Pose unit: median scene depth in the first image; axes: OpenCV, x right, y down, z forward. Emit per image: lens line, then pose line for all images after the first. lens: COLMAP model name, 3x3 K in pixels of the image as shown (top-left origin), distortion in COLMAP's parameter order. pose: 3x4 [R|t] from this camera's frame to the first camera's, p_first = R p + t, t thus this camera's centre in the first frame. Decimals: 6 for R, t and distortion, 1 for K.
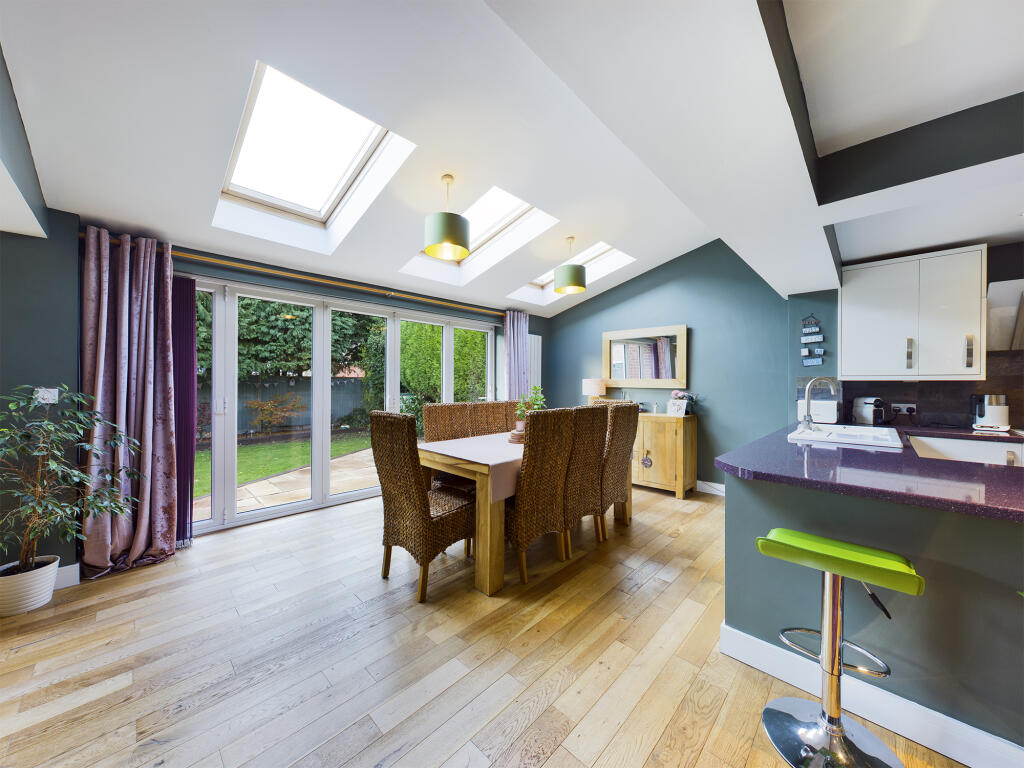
lens RADIAL K [[368.8, 0, 511.4], [0, 368.8, 383.4], [0, 0, 1]] dist [-0.006581, 0.000153]
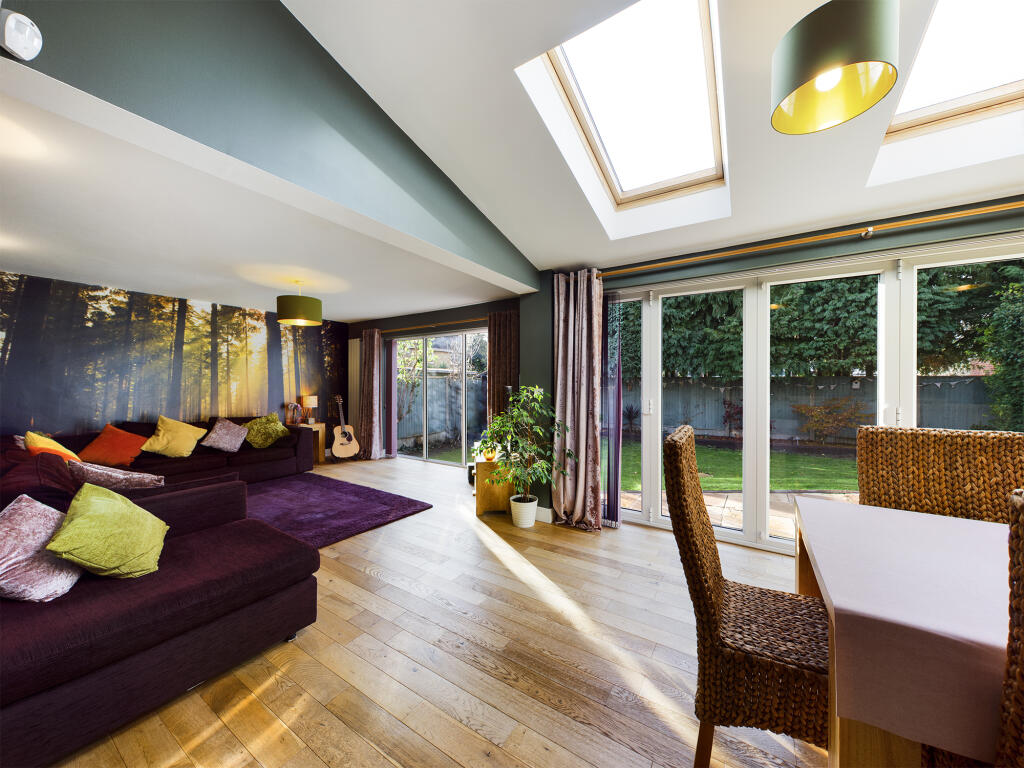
lens RADIAL K [[368.8, 0, 512.0], [0, 368.8, 380.8], [0, 0, 1]] dist [-0.006581, 0.000153]
pose [[0.191836, -0.011801, -0.981356, 0.172702], [-0.001940, 0.999921, -0.012404, 0.002497], [0.981425, 0.004284, 0.191798, 0.439660]]
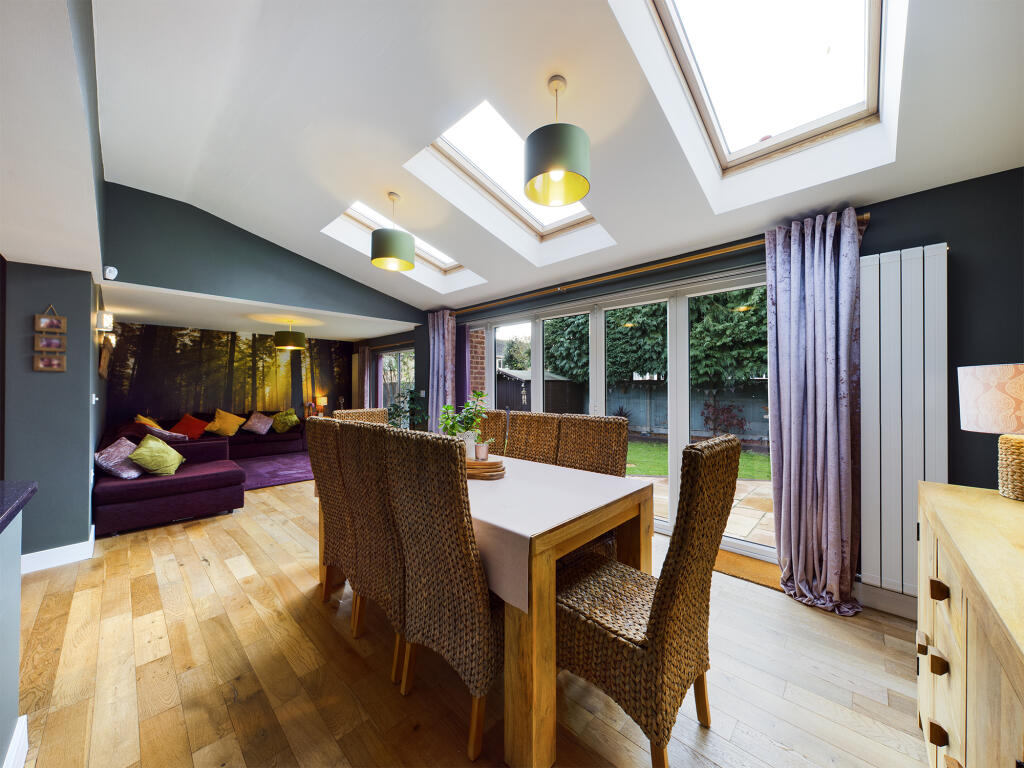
lens RADIAL K [[368.8, 0, 510.2], [0, 368.8, 382.1], [0, 0, 1]] dist [-0.006581, 0.000153]
pose [[0.009942, -0.017257, -0.999802, 0.767966], [0.001958, 0.999849, -0.017239, 0.002560], [0.999949, -0.001787, 0.009975, 1.142055]]
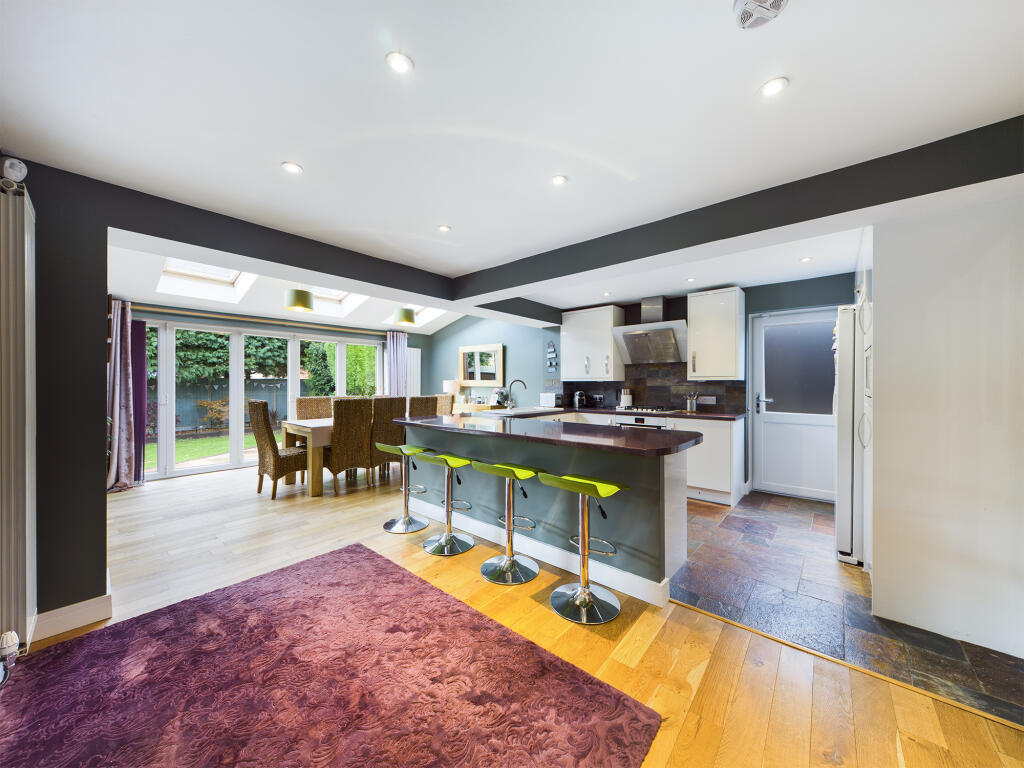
lens RADIAL K [[368.8, 0, 516.4], [0, 368.8, 382.2], [0, 0, 1]] dist [-0.006581, 0.000153]
pose [[0.997218, -0.005298, 0.074353, 0.624990], [0.005575, 0.999978, -0.003513, 0.001869], [-0.074333, 0.003917, 0.997226, -0.707565]]
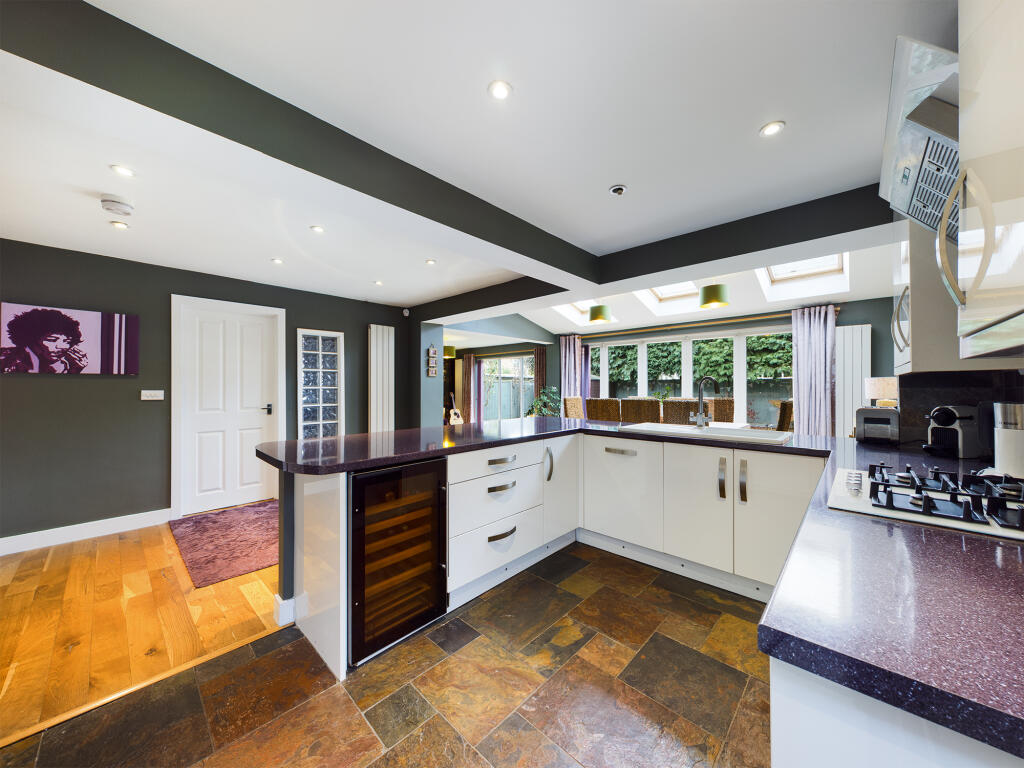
lens RADIAL K [[368.8, 0, 511.1], [0, 368.8, 381.7], [0, 0, 1]] dist [-0.006581, 0.000153]
pose [[0.027986, -0.014343, -0.999505, 1.621553], [0.002008, 0.999896, -0.014292, 0.010089], [0.999606, -0.001607, 0.028012, 0.370678]]
